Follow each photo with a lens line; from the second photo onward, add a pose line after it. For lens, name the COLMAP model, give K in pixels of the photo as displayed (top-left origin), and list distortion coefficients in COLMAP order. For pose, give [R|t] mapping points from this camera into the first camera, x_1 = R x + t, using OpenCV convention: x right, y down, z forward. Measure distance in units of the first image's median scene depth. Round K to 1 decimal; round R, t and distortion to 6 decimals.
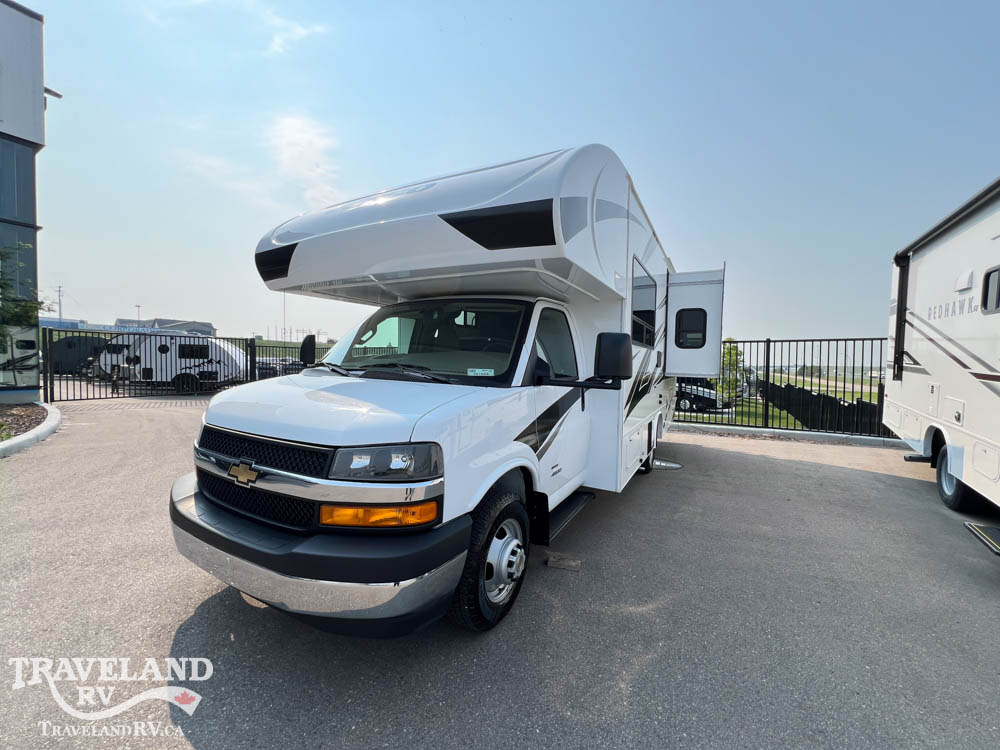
lens RADIAL K [[398.7, 0, 498.2], [0, 398.7, 374.4], [0, 0, 1]] dist [-0.001549, 0.000667]
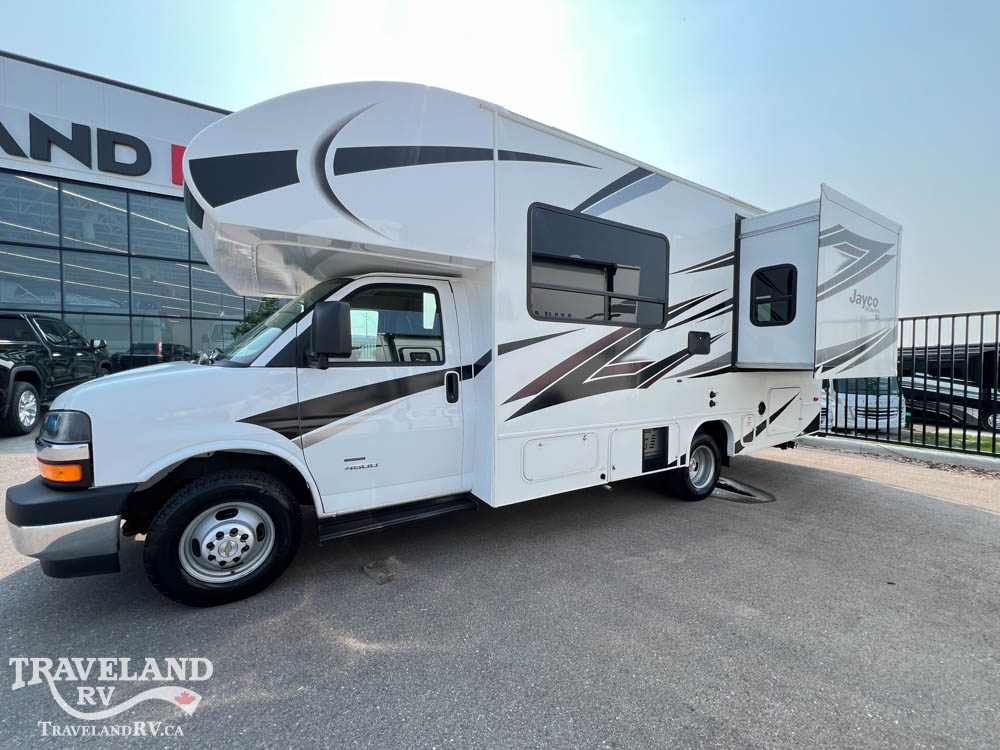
lens RADIAL K [[398.7, 0, 496.7], [0, 398.7, 376.3], [0, 0, 1]] dist [-0.001549, 0.000667]
pose [[0.864354, 0.005323, -0.502855, 0.496573], [-0.003945, 0.999985, 0.003803, 0.022378], [0.502868, -0.001304, 0.864363, 0.222807]]
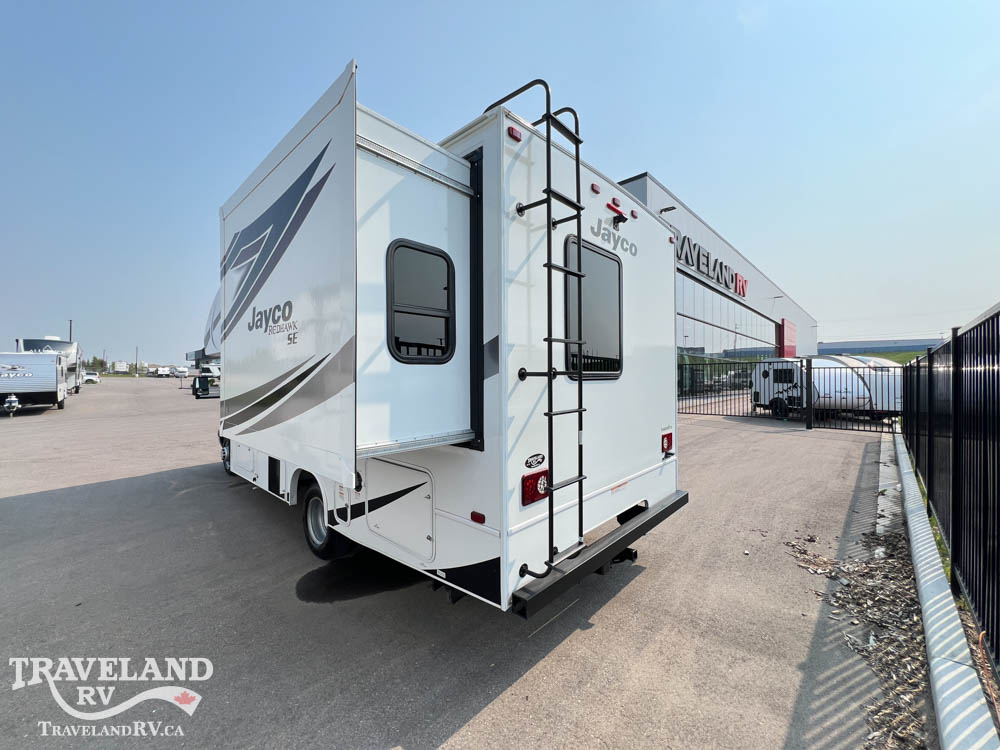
lens RADIAL K [[398.7, 0, 498.2], [0, 398.7, 377.3], [0, 0, 1]] dist [-0.001549, 0.000667]
pose [[-0.241187, -0.016108, -0.970345, 1.124912], [-0.031930, 0.999453, -0.008655, -0.069196], [0.969953, 0.028896, -0.241570, 1.695327]]
